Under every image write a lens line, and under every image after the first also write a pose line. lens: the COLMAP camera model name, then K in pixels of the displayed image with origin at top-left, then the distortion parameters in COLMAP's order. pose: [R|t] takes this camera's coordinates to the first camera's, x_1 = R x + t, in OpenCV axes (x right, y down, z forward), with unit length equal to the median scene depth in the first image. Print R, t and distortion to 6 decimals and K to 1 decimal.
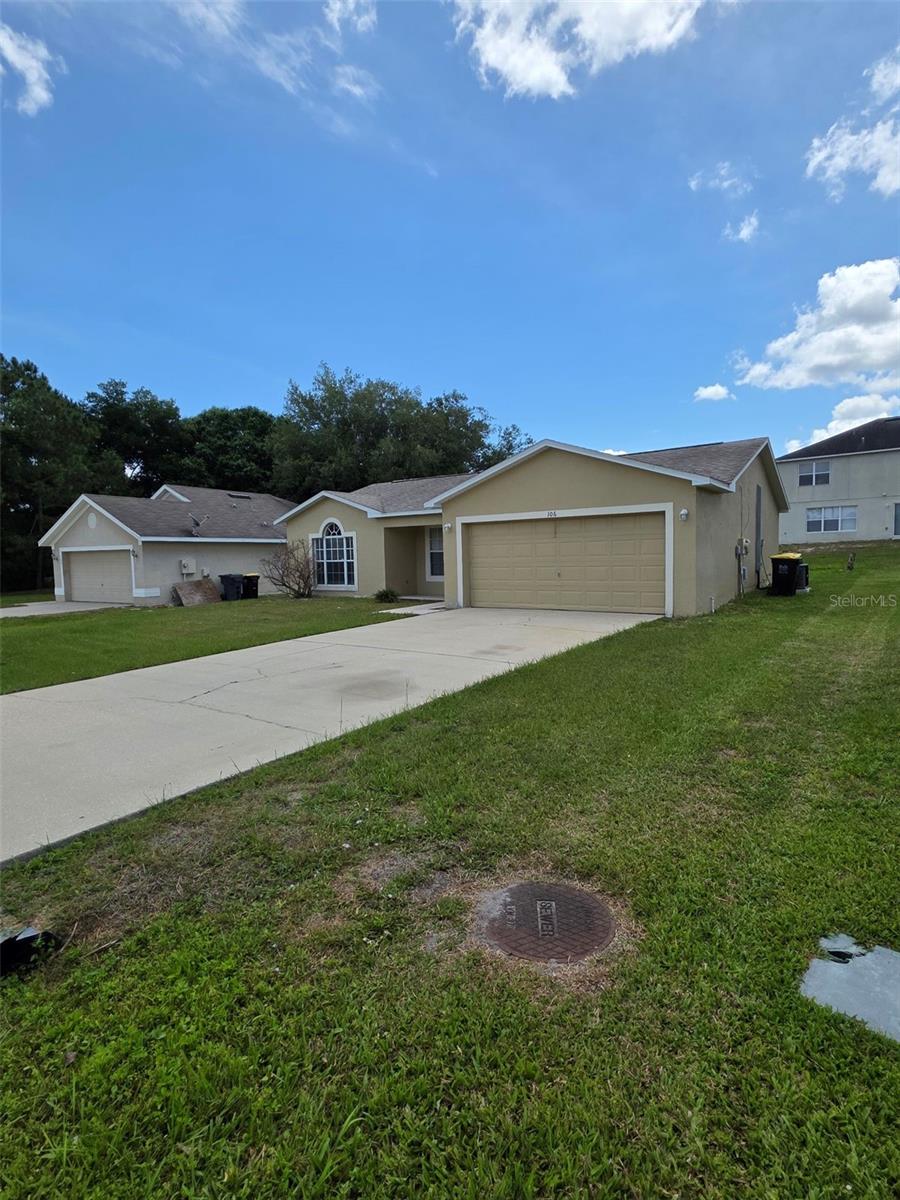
lens RADIAL K [[602.7, 0, 450.0], [0, 602.7, 600.0], [0, 0, 1]] dist [-0.010447, -0.000735]
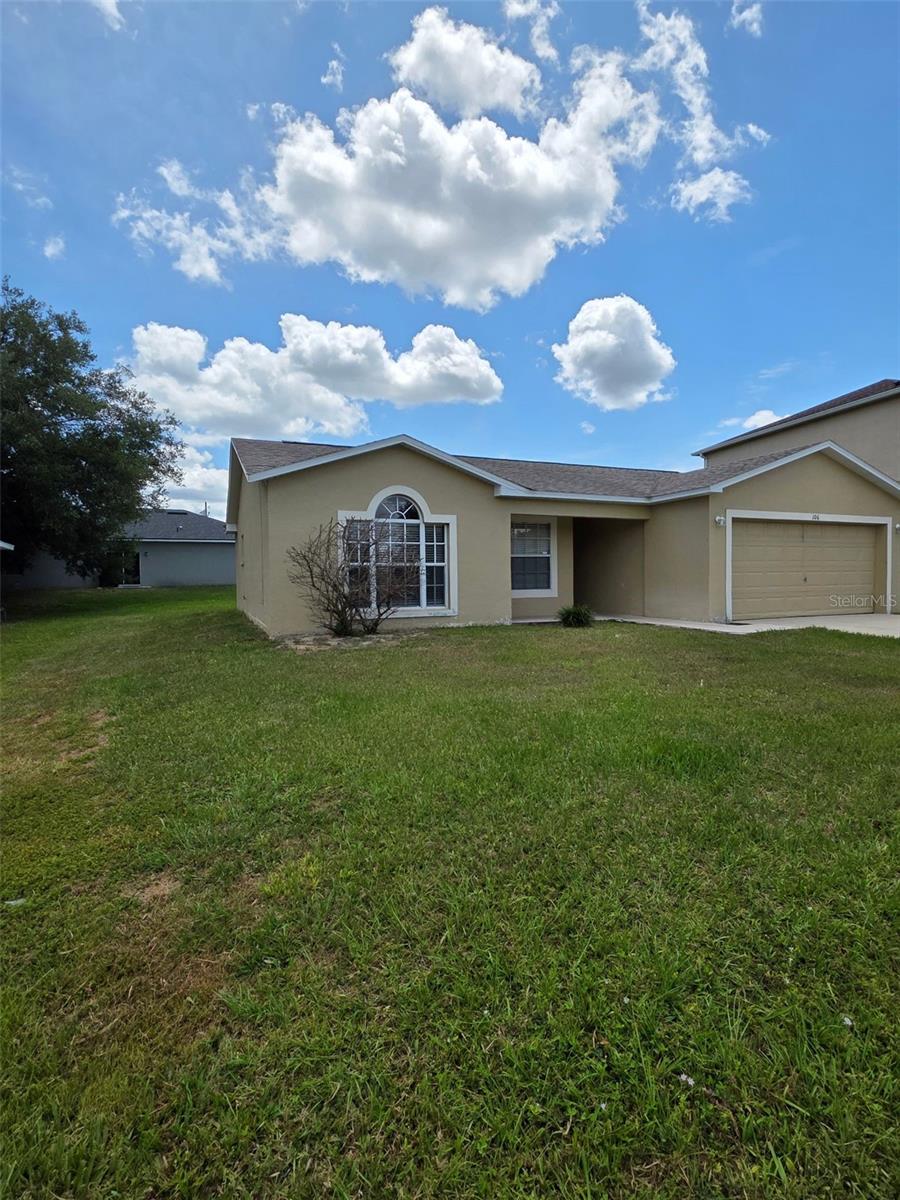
lens RADIAL K [[602.7, 0, 450.0], [0, 602.7, 600.0], [0, 0, 1]] dist [-0.010447, -0.000735]
pose [[0.506247, -0.014703, 0.862263, -0.657199], [0.064005, 0.997738, -0.020565, -0.017978], [-0.860010, 0.065600, 0.506043, 0.693587]]
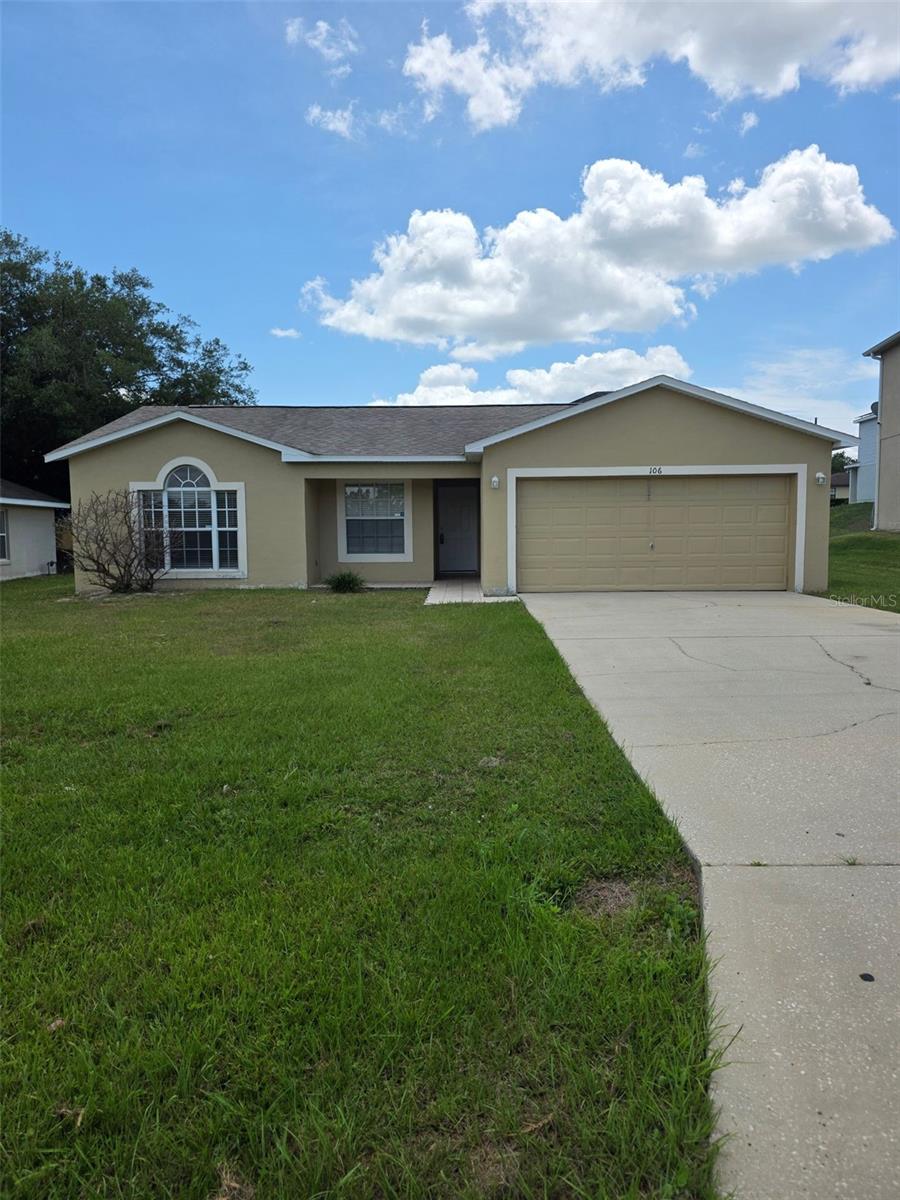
lens RADIAL K [[811.7, 0, 450.0], [0, 811.7, 600.0], [0, 0, 1]] dist [0.055133, 0.000449]
pose [[0.813070, -0.034186, 0.581161, -0.465768], [0.033050, 0.999375, 0.012548, 0.004326], [-0.581227, 0.009005, 0.813692, 0.187376]]
